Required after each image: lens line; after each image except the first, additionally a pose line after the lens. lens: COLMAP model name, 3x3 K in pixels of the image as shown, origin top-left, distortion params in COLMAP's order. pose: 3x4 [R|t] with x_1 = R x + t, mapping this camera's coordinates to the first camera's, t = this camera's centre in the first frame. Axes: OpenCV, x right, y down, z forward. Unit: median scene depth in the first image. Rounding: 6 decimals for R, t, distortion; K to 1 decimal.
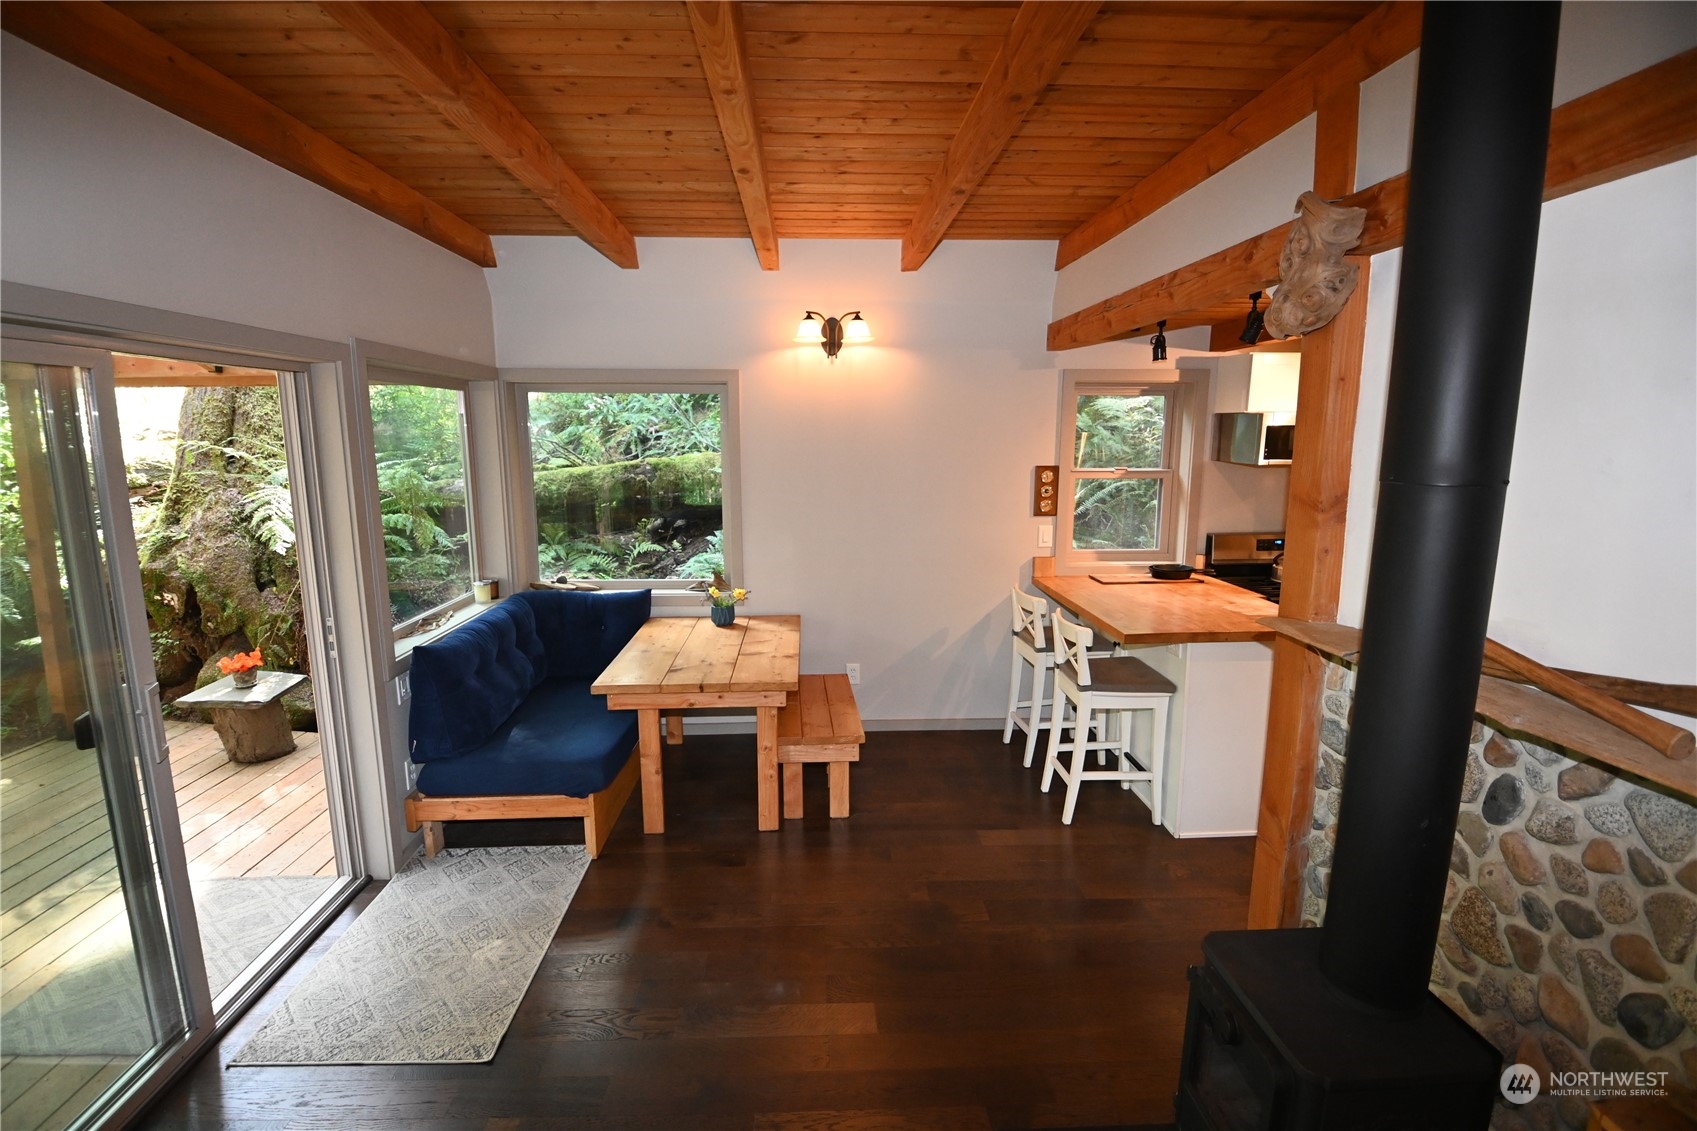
lens RADIAL K [[753.9, 0, 849.7], [0, 753.9, 550.5], [0, 0, 1]] dist [-0.002956, -0.001646]
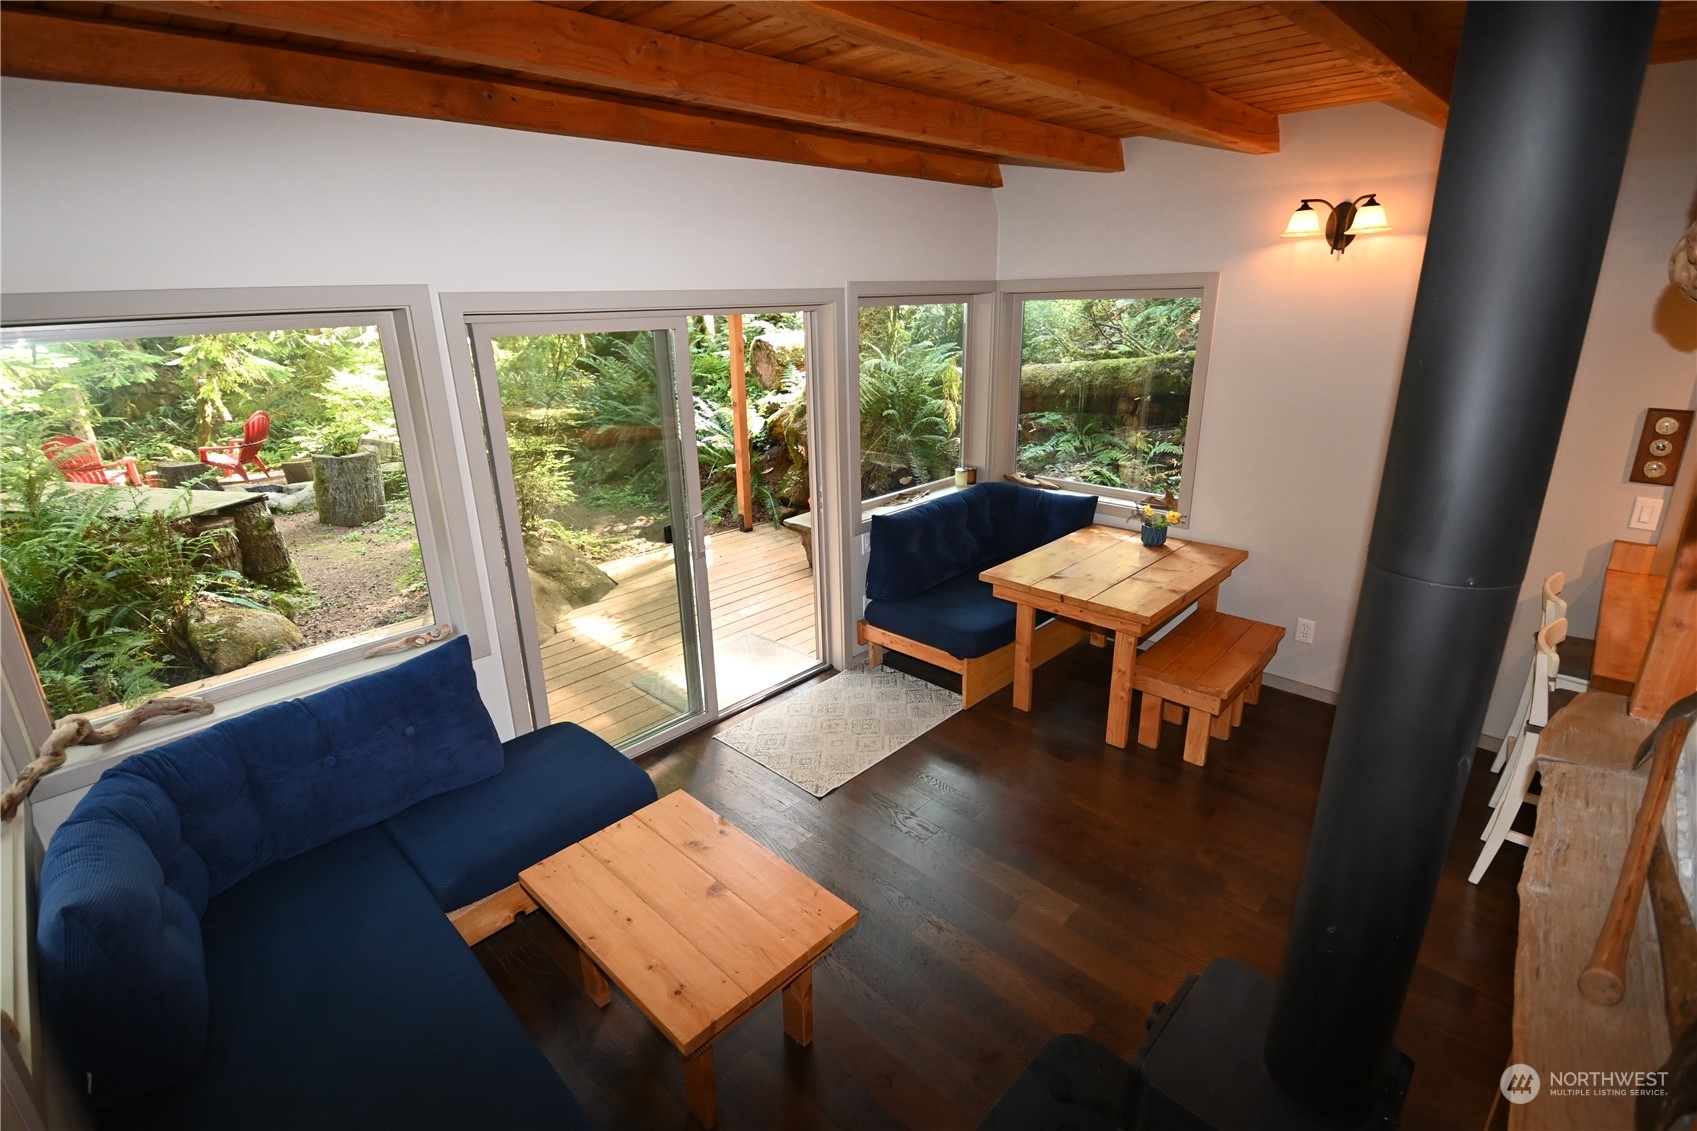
lens RADIAL K [[815.4, 0, 847.2], [0, 815.4, 568.3], [0, 0, 1]] dist [-0.024454, -0.001972]
pose [[0.664866, 0.225742, -0.712035, 0.380308], [-0.085693, 0.969998, 0.227510, -0.090818], [0.742031, -0.090247, 0.664263, -0.008659]]
